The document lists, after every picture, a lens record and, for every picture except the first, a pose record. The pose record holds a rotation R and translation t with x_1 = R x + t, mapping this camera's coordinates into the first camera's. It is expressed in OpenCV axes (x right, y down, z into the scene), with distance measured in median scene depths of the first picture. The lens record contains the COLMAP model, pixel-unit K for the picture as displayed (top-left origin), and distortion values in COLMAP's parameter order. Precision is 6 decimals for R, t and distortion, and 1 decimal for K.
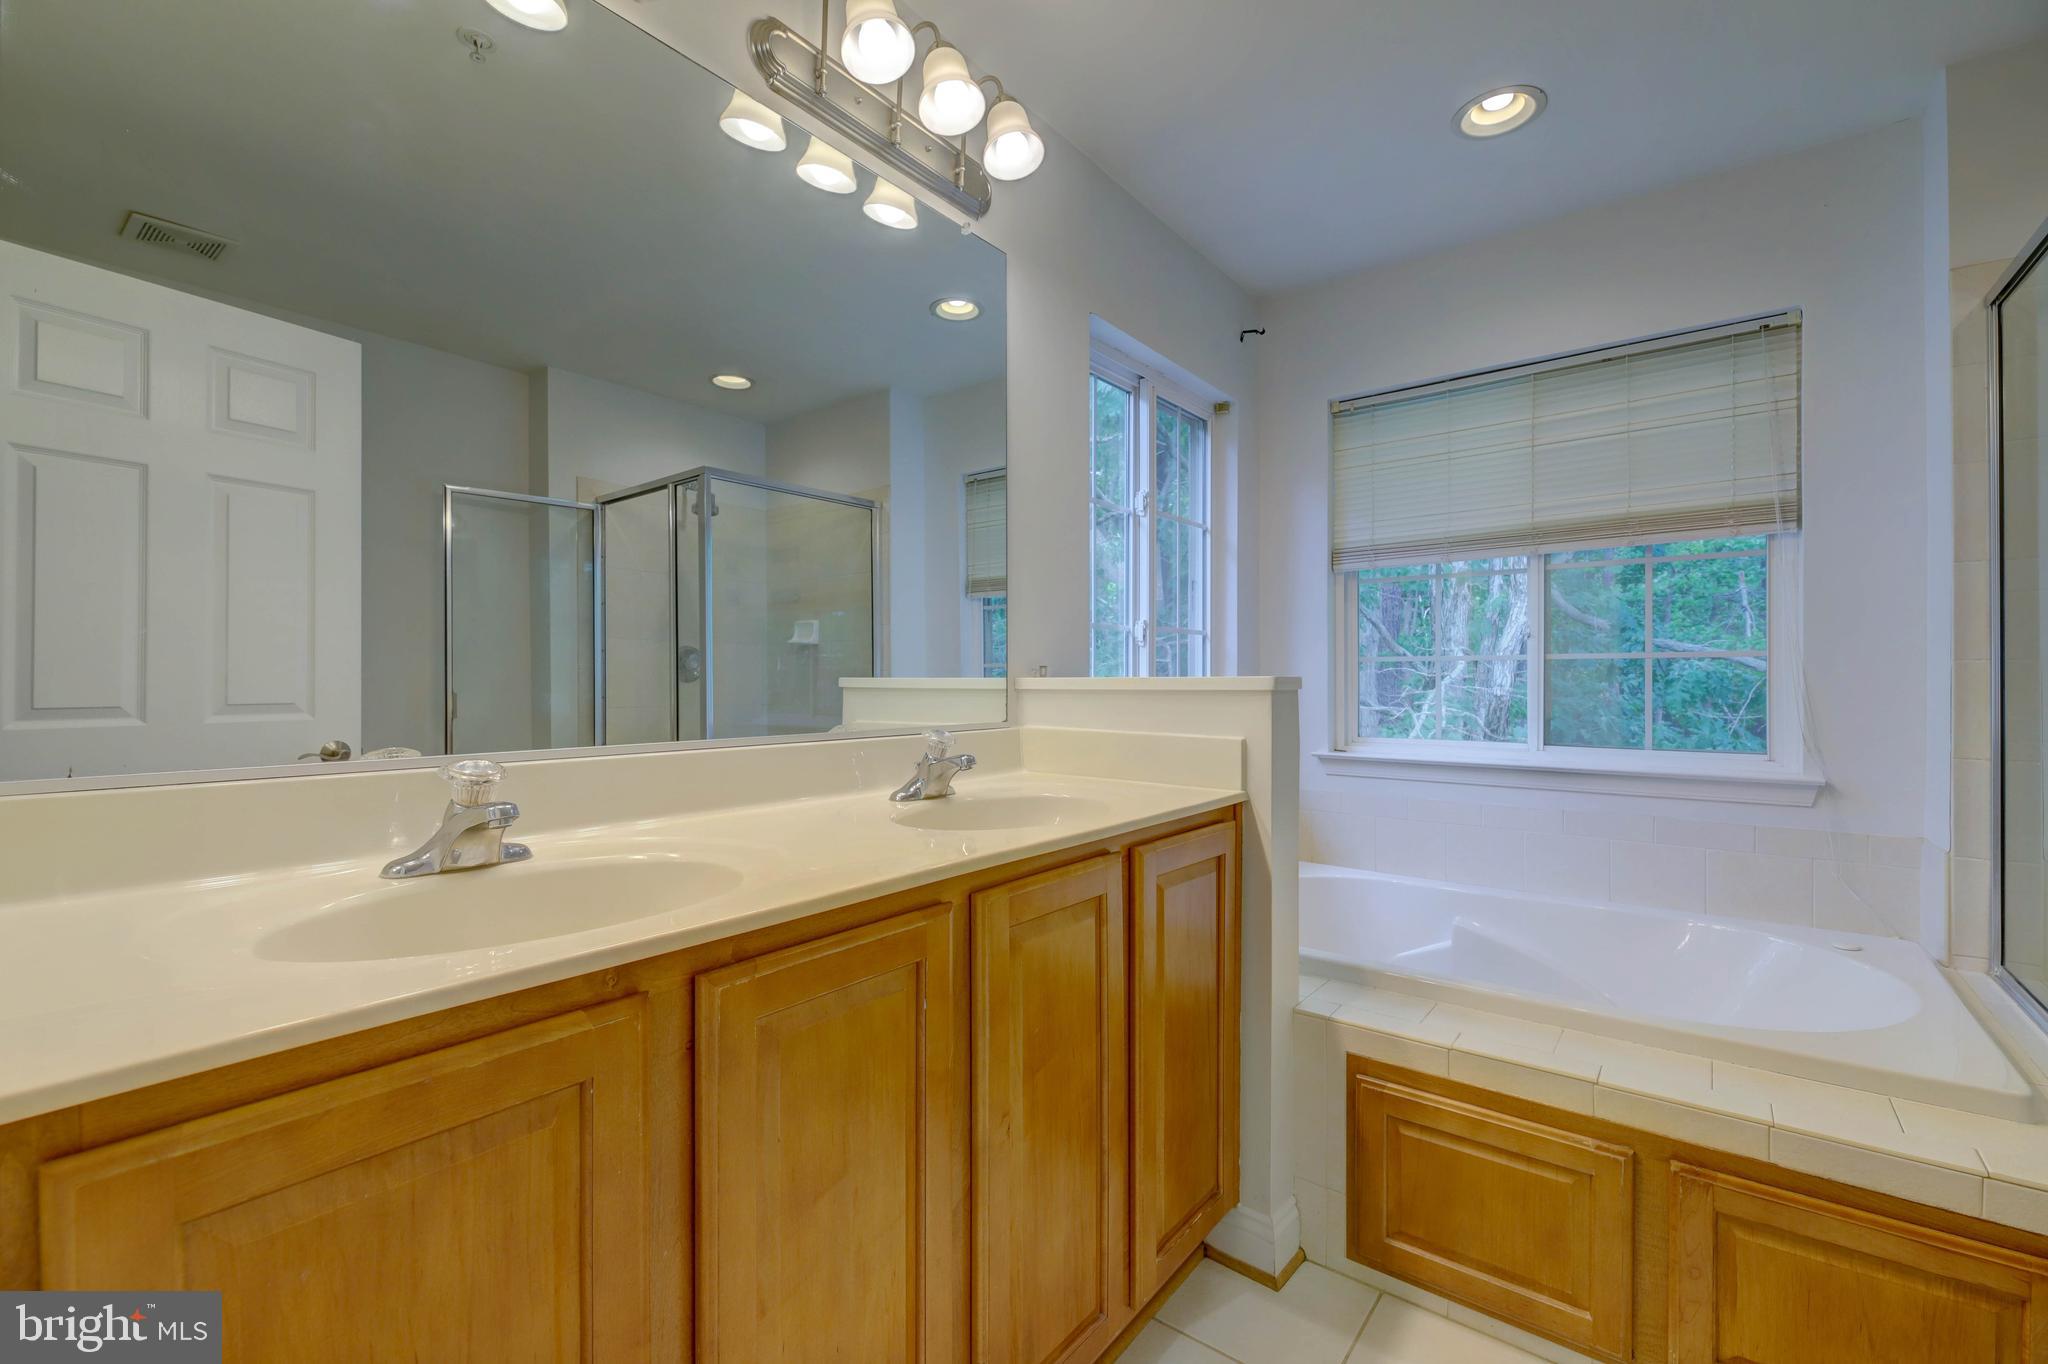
lens RADIAL K [[862.8, 0, 1024.0], [0, 862.8, 682.0], [0, 0, 1]] dist [-0.000174, 0.000139]
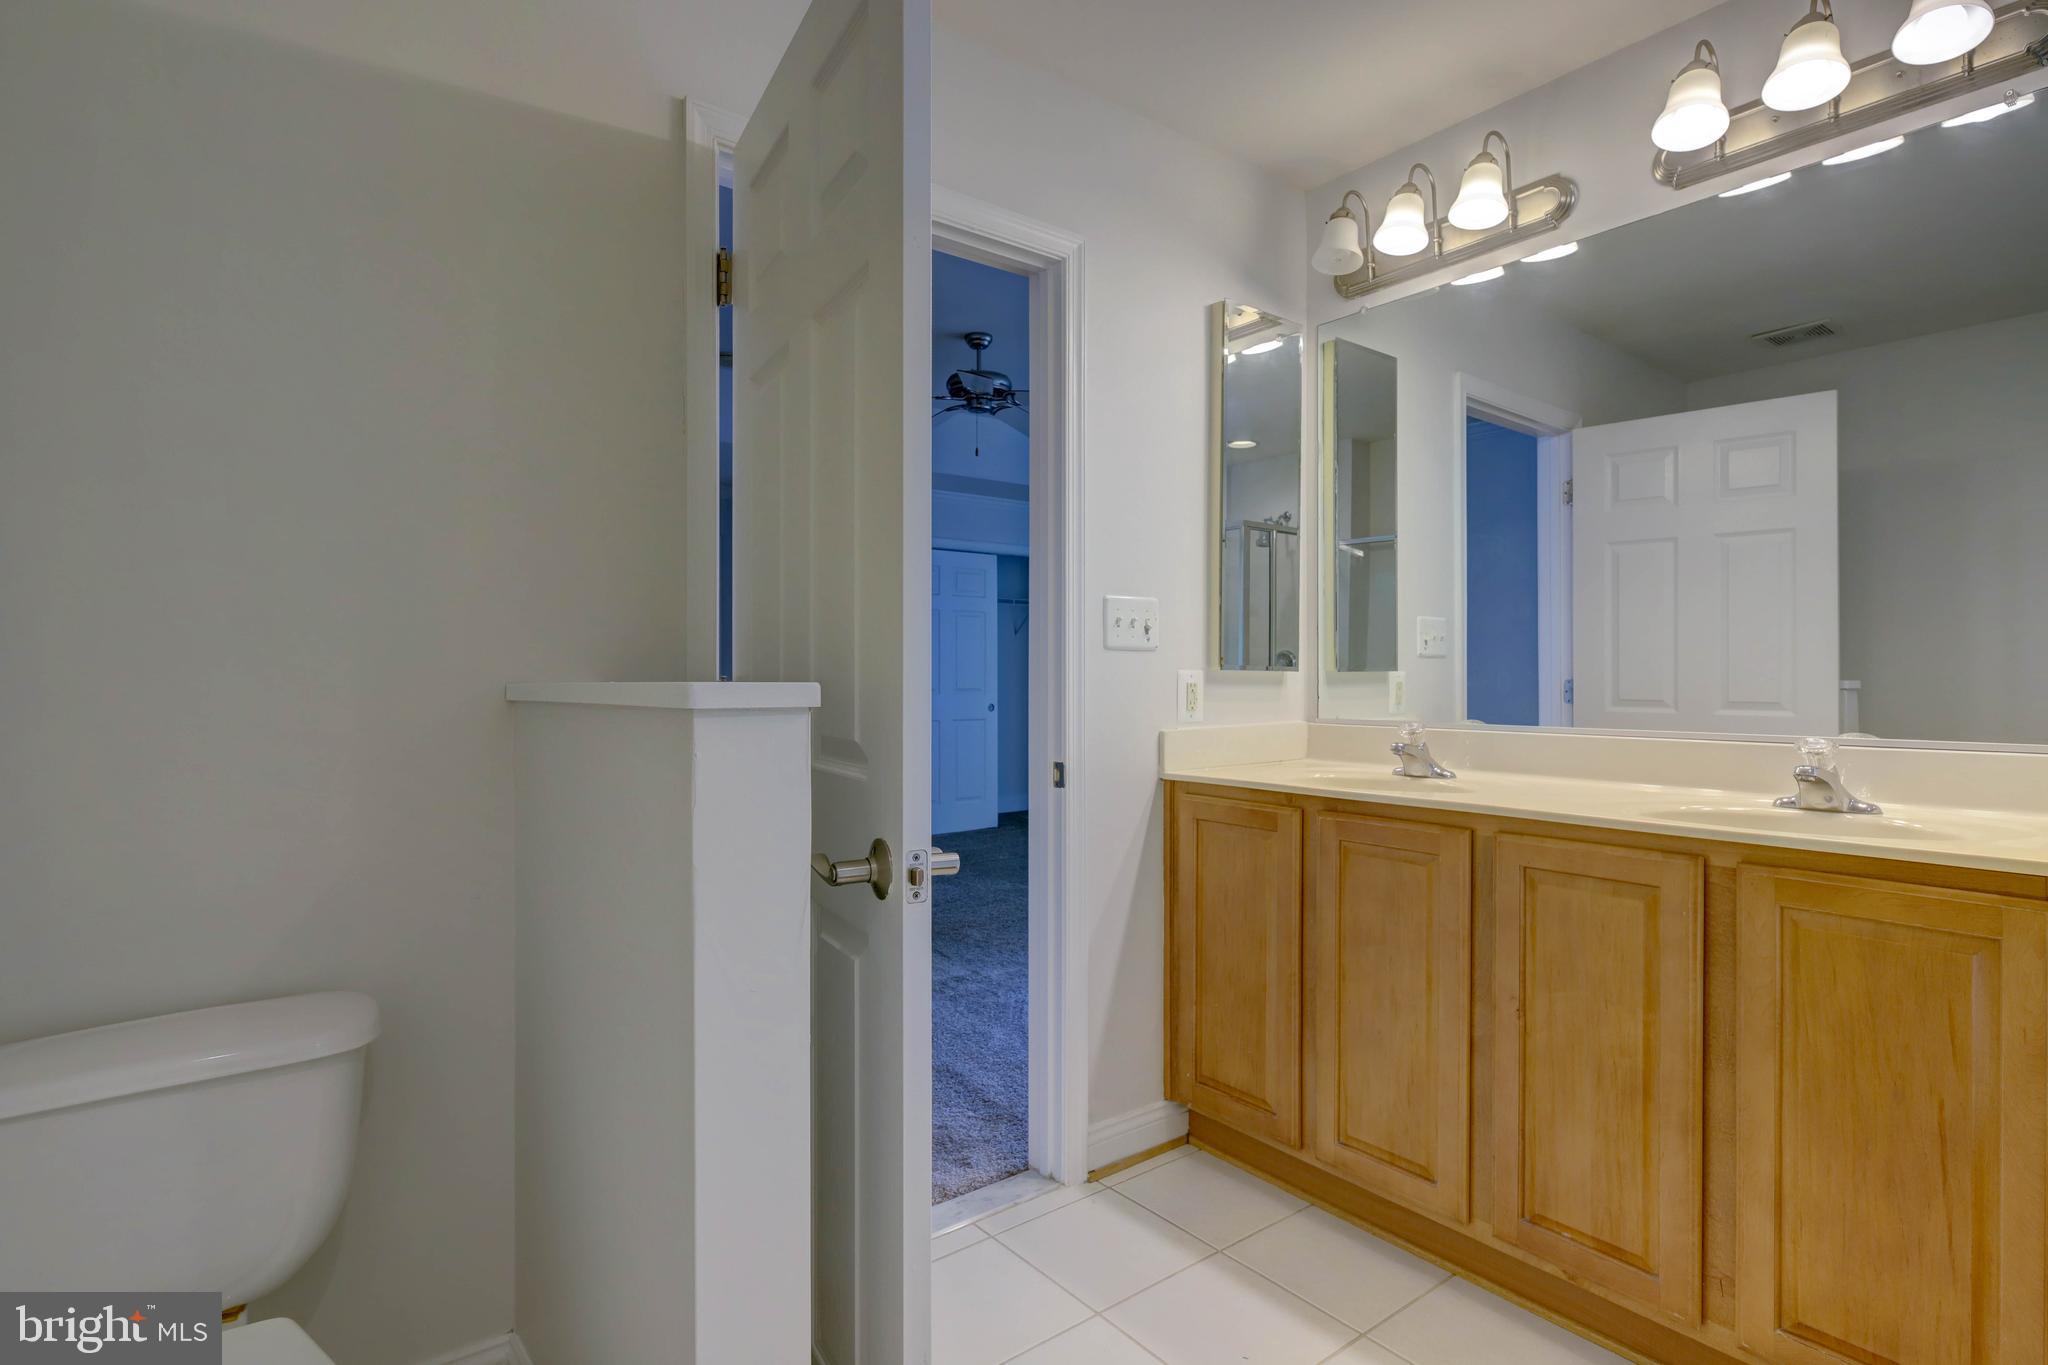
lens RADIAL K [[1010.4, 0, 1025.6], [0, 1010.4, 678.7], [0, 0, 1]] dist [0.003621, -0.001529]
pose [[-0.238640, -0.000194, -0.971108, 0.981534], [-0.004687, 0.999989, 0.000952, -0.007114], [0.971097, 0.004778, -0.238638, 0.345103]]
